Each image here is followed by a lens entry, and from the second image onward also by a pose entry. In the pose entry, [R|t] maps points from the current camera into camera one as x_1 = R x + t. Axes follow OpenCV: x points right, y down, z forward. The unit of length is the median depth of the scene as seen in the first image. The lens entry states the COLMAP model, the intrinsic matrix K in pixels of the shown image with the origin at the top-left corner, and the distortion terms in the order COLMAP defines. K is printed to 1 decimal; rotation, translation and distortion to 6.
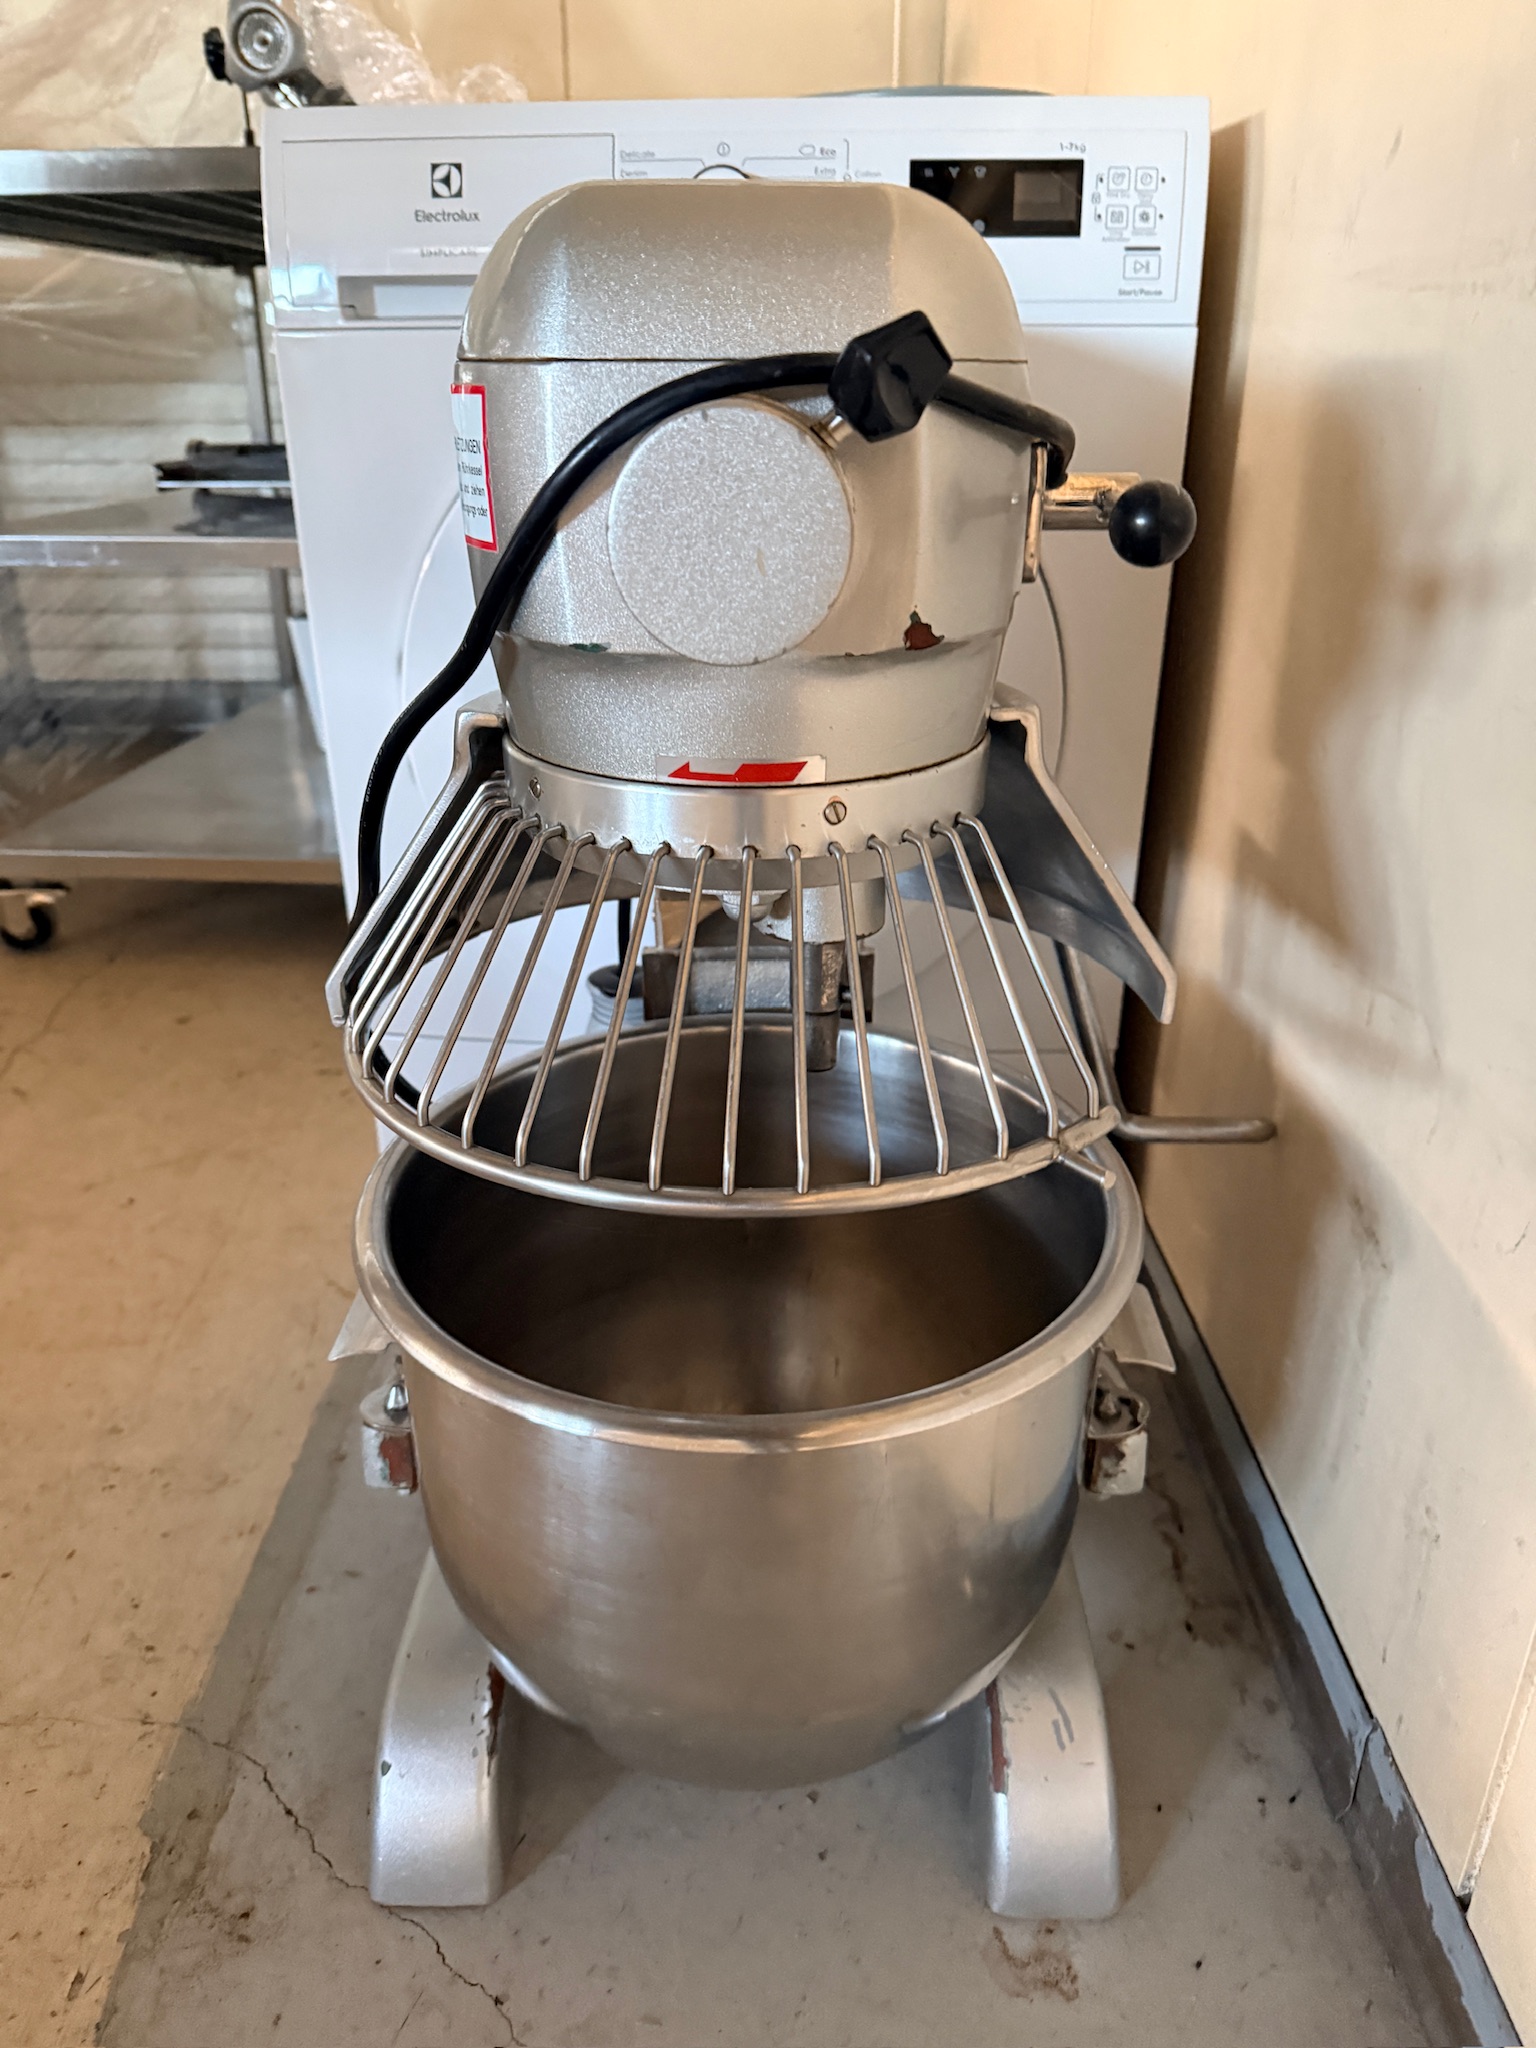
lens RADIAL K [[1463.7, 0, 770.6], [0, 1463.7, 1025.0], [0, 0, 1]] dist [0.024101, 0.000394]
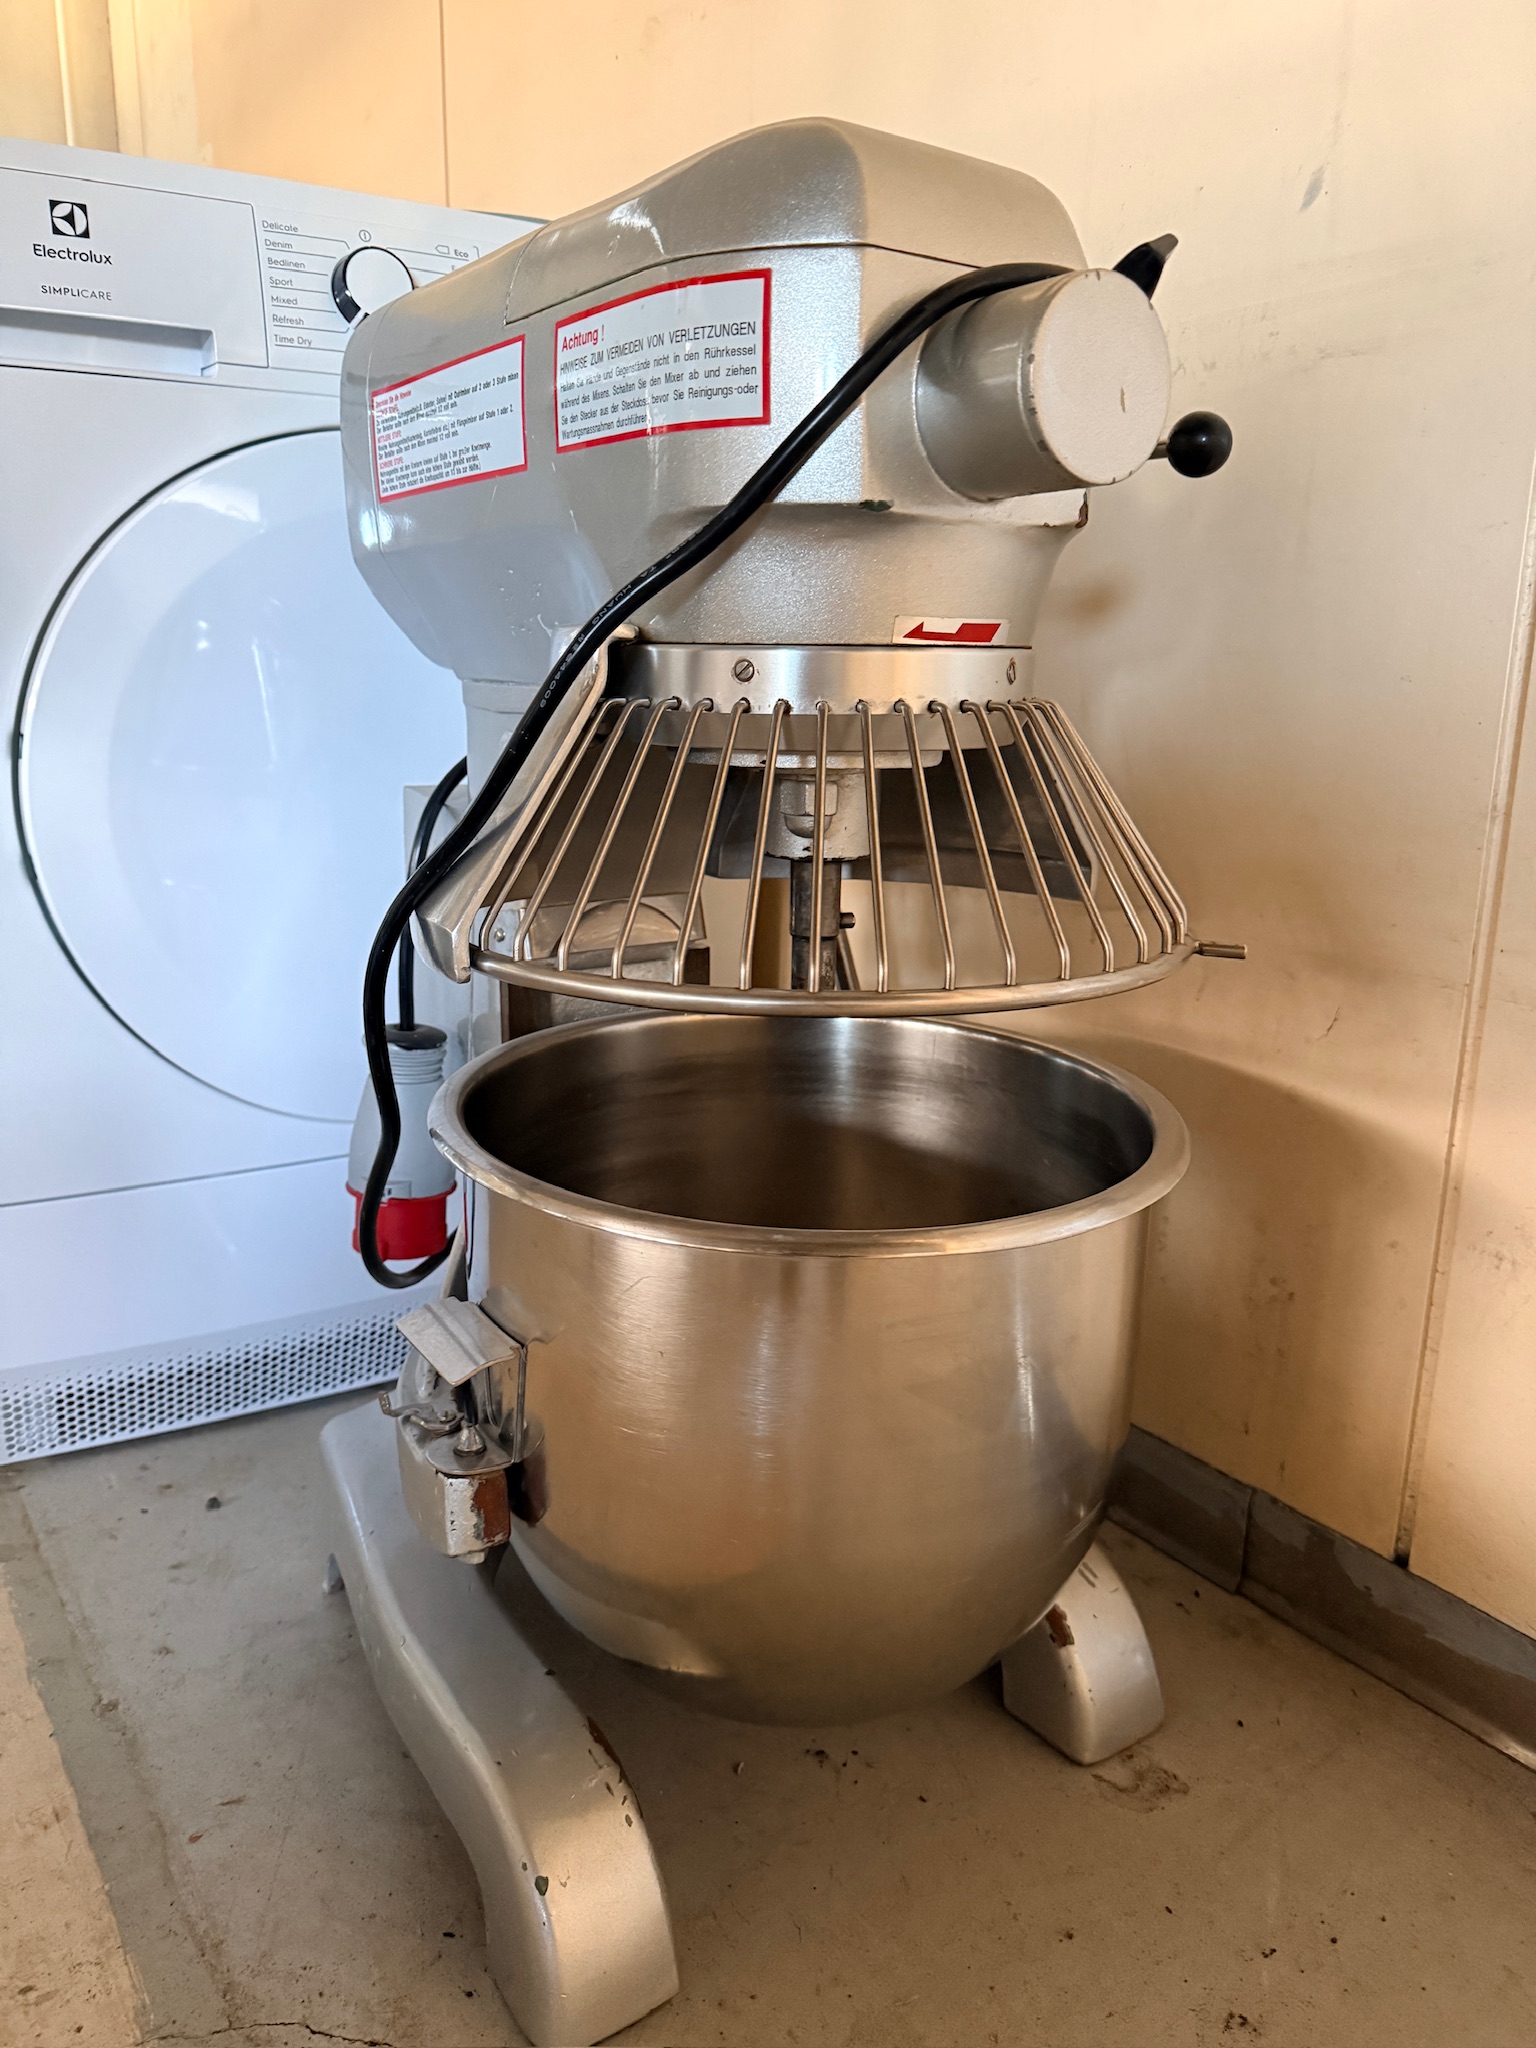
lens RADIAL K [[1463.7, 0, 759.5], [0, 1463.7, 1022.6], [0, 0, 1]] dist [0.024101, 0.000394]
pose [[0.826706, -0.131578, 0.547033, -0.564840], [0.221219, 0.969979, -0.101009, 0.141417], [-0.517320, 0.204518, 0.830995, 0.133502]]
